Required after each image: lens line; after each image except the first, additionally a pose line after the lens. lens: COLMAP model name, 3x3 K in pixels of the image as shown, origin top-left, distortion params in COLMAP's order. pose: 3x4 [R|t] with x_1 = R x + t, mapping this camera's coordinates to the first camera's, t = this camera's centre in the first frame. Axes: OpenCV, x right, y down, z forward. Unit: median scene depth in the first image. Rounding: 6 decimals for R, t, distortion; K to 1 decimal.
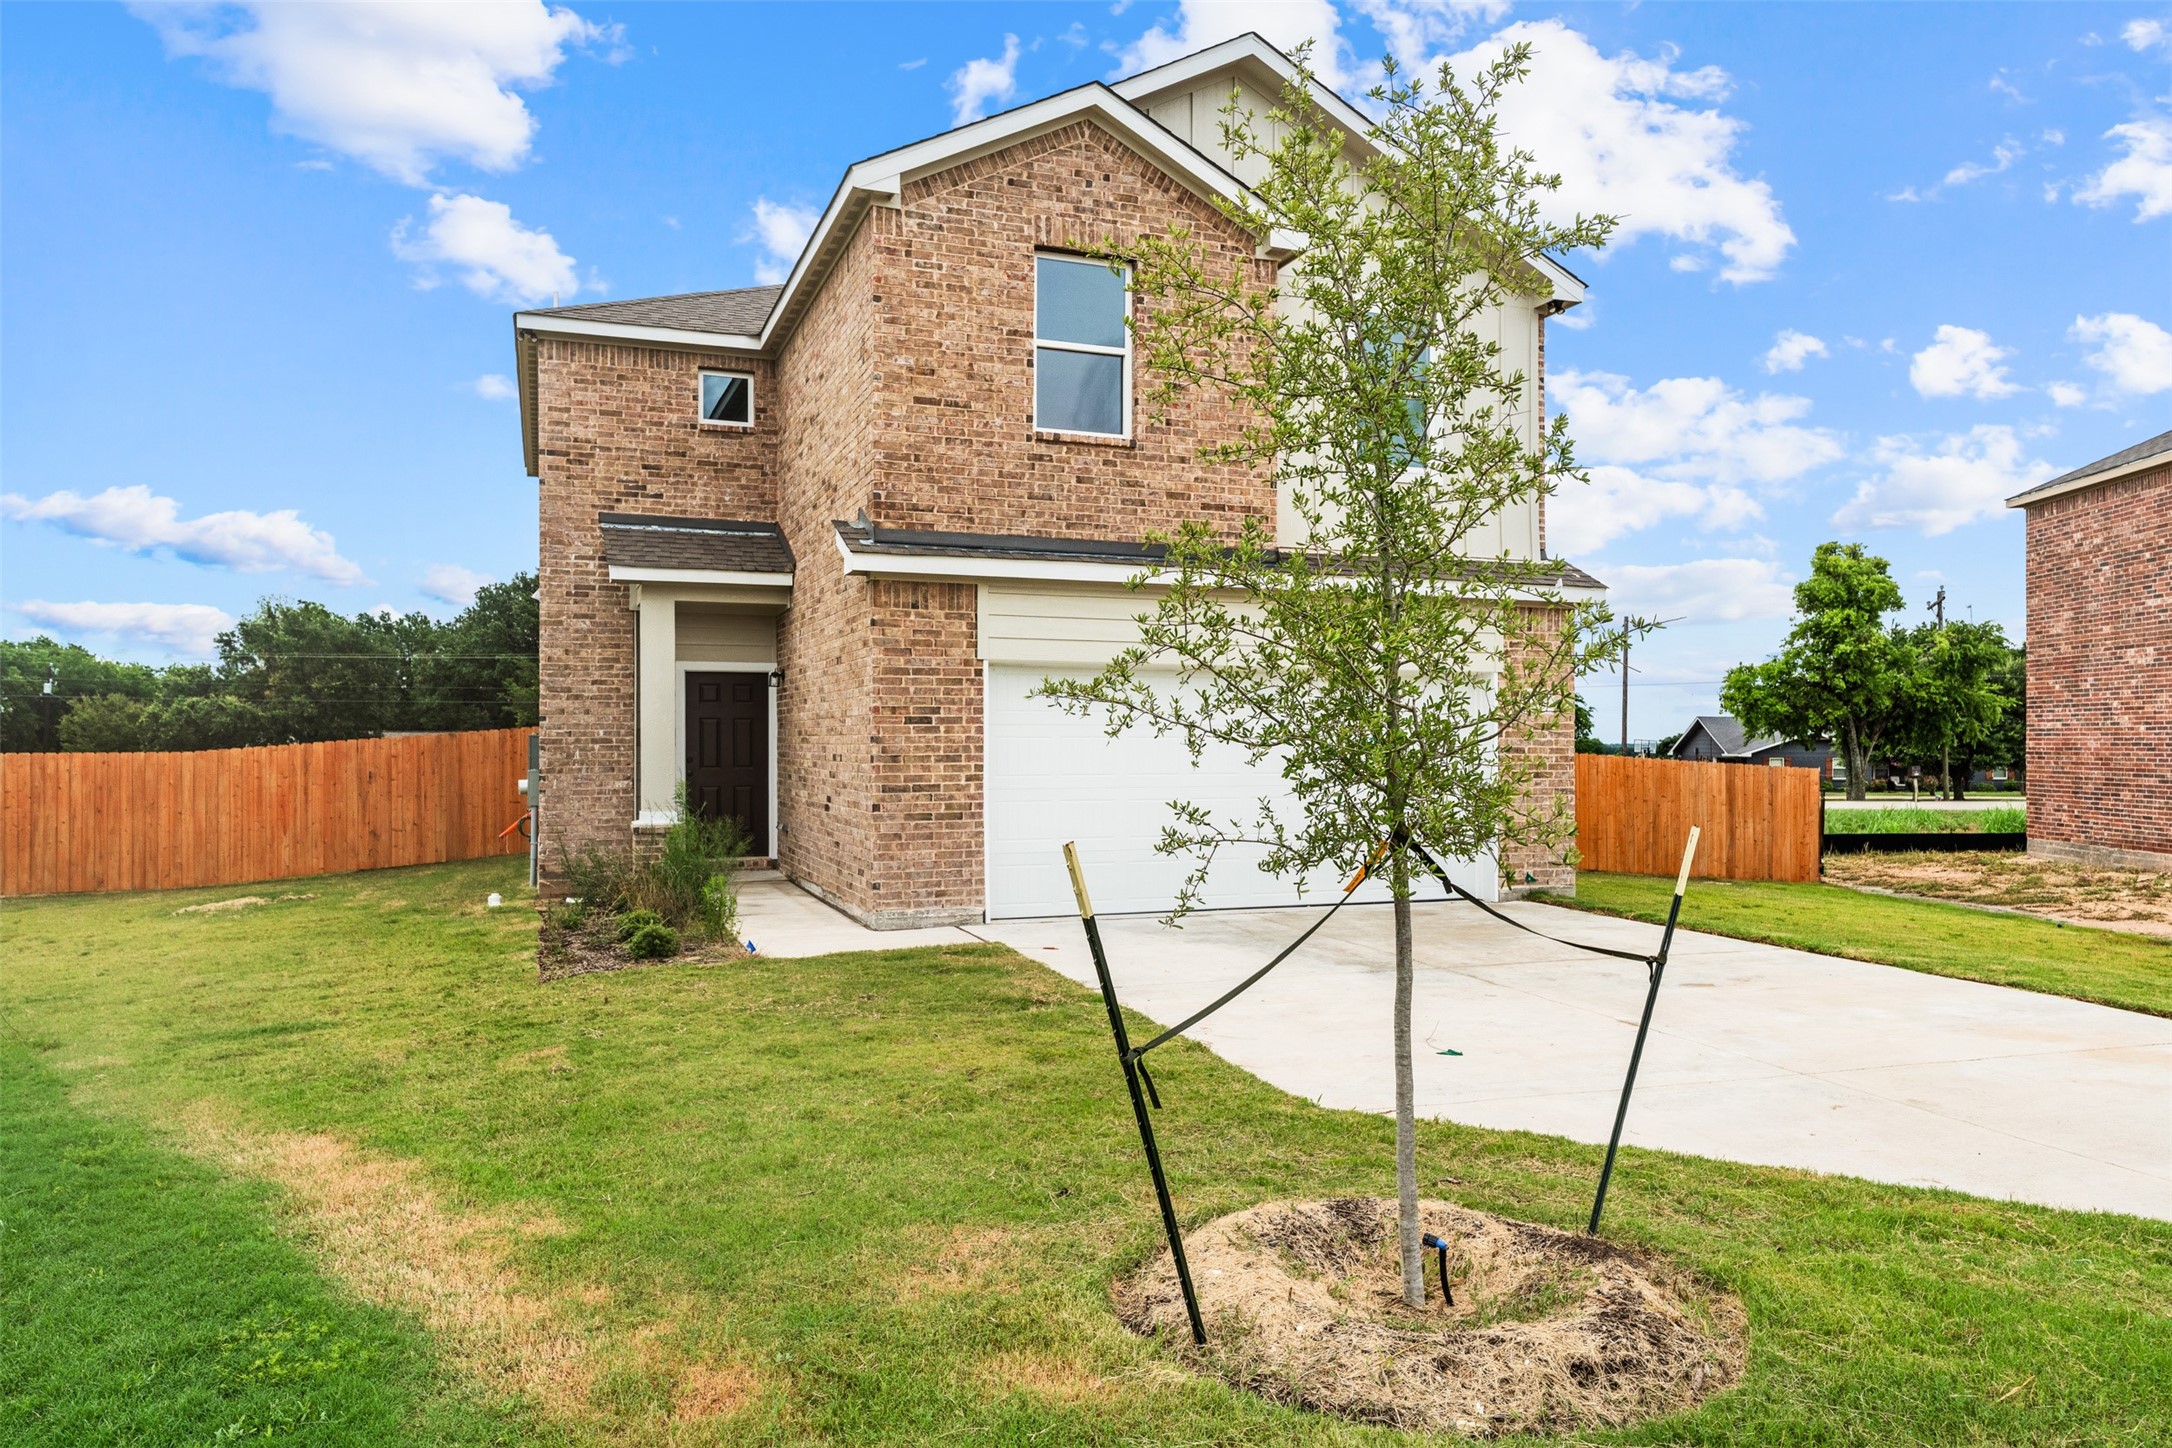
lens RADIAL K [[1422.1, 0, 1085.8], [0, 1422.1, 757.8], [0, 0, 1]] dist [-0.001160, -0.001185]
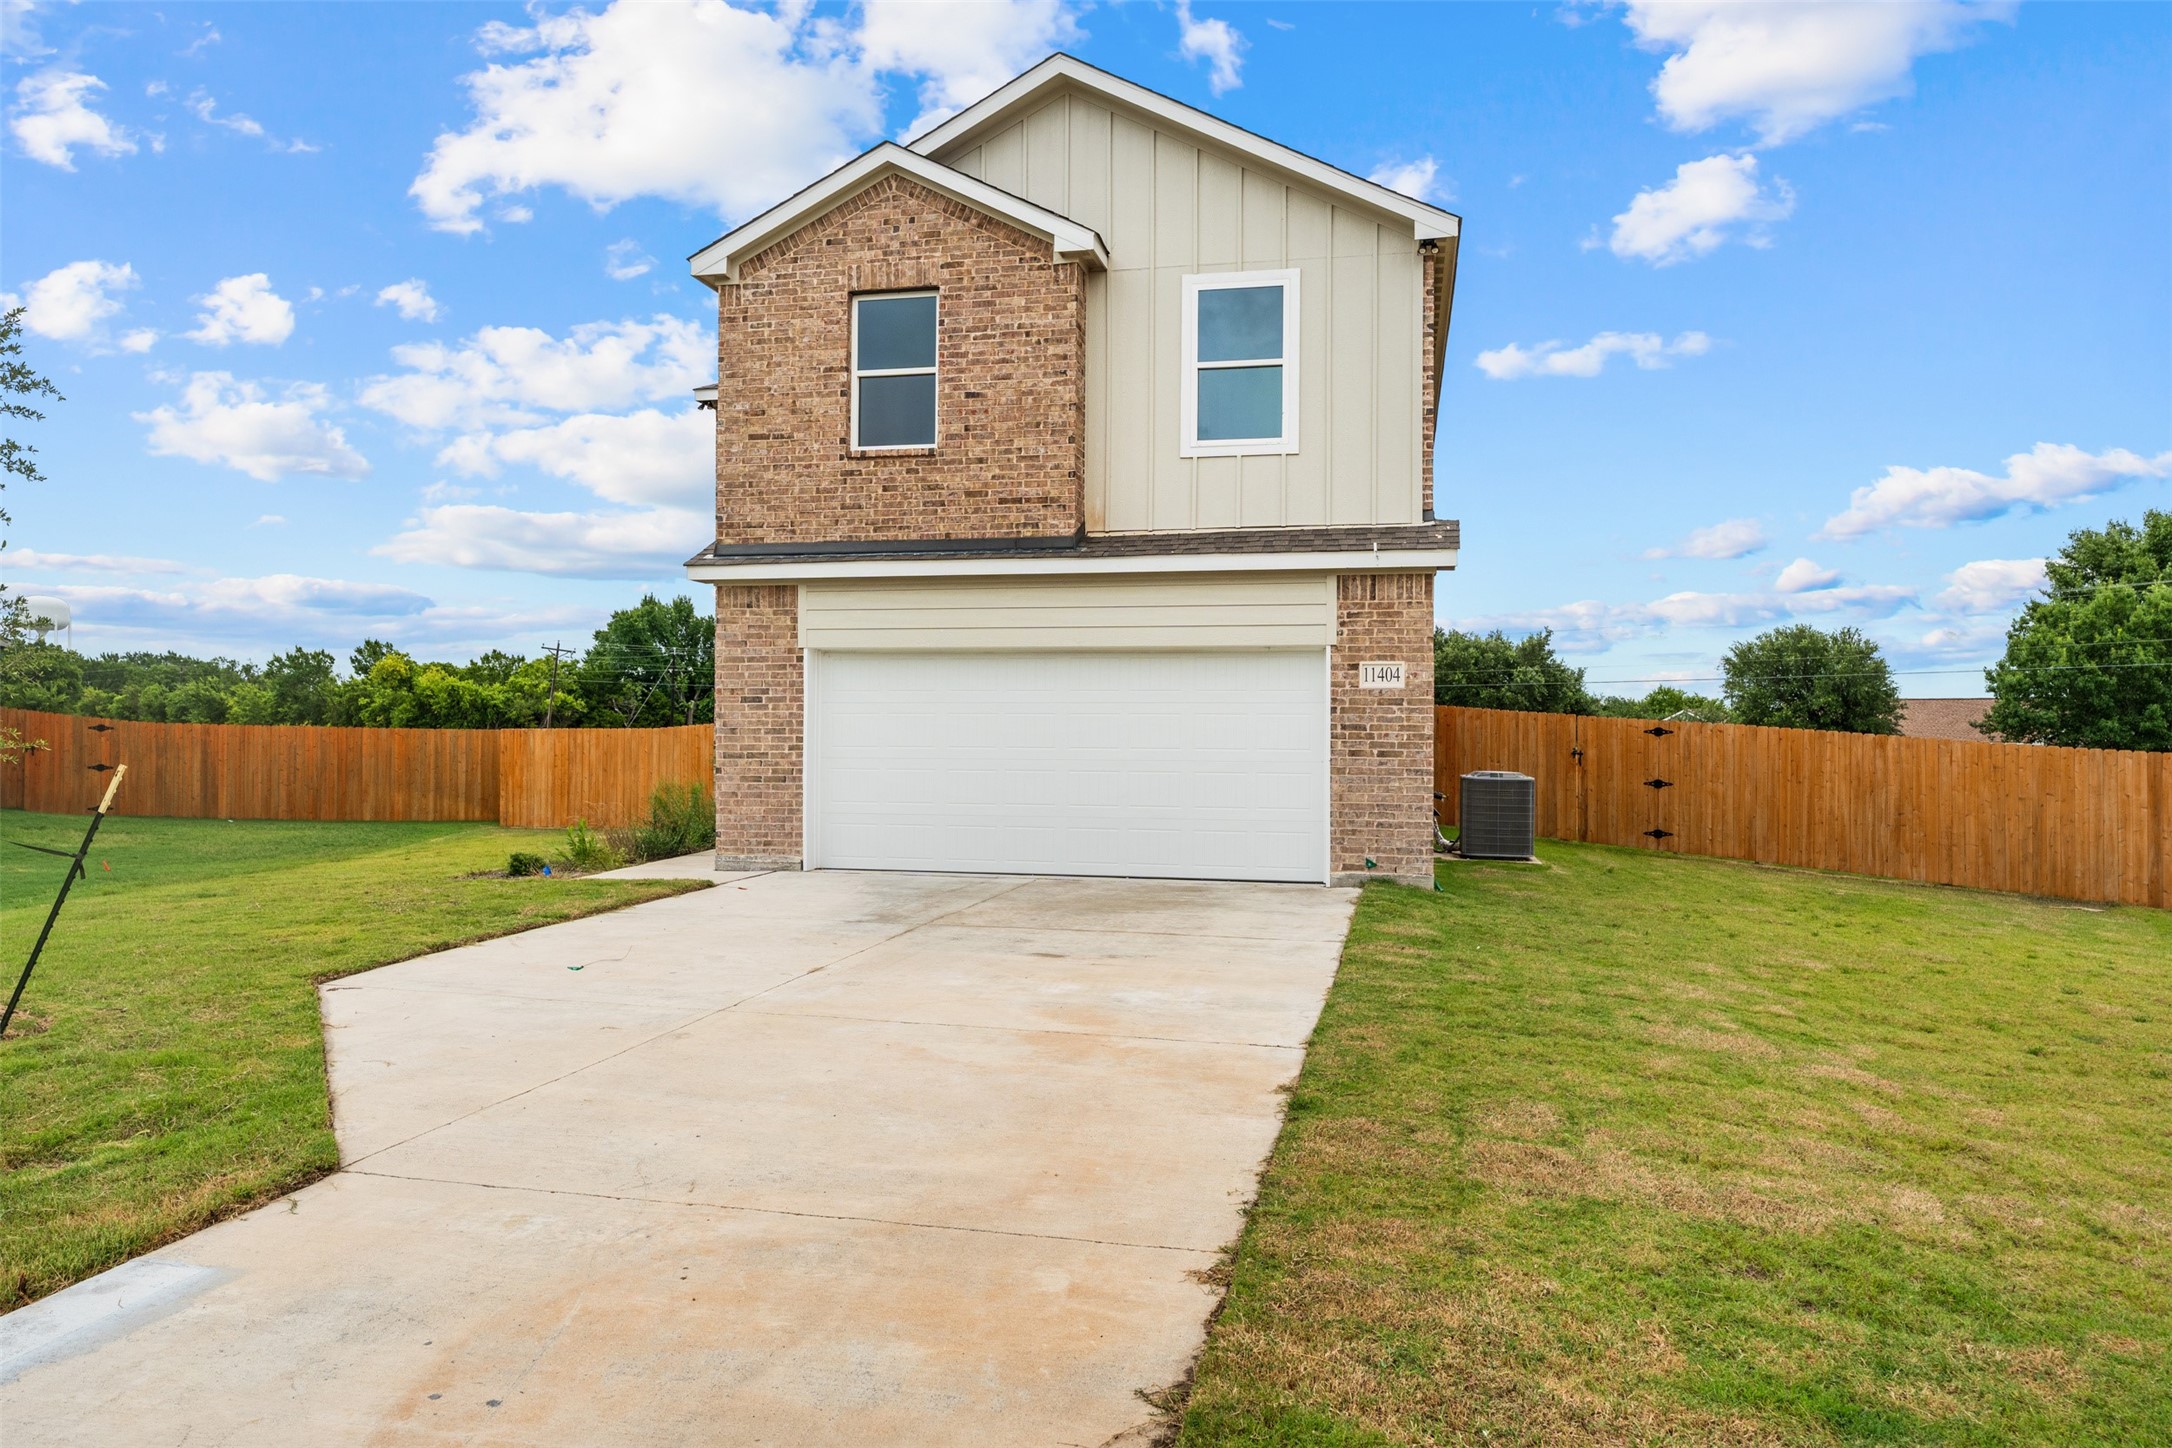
lens RADIAL K [[1455.6, 0, 1086.0], [0, 1455.6, 724.0], [0, 0, 1]] dist [0.000199, 0.001152]
pose [[0.838266, 0.001600, -0.545259, 0.788192], [-0.009003, 0.999900, -0.010907, 0.005485], [0.545187, 0.014052, 0.838197, 0.111129]]
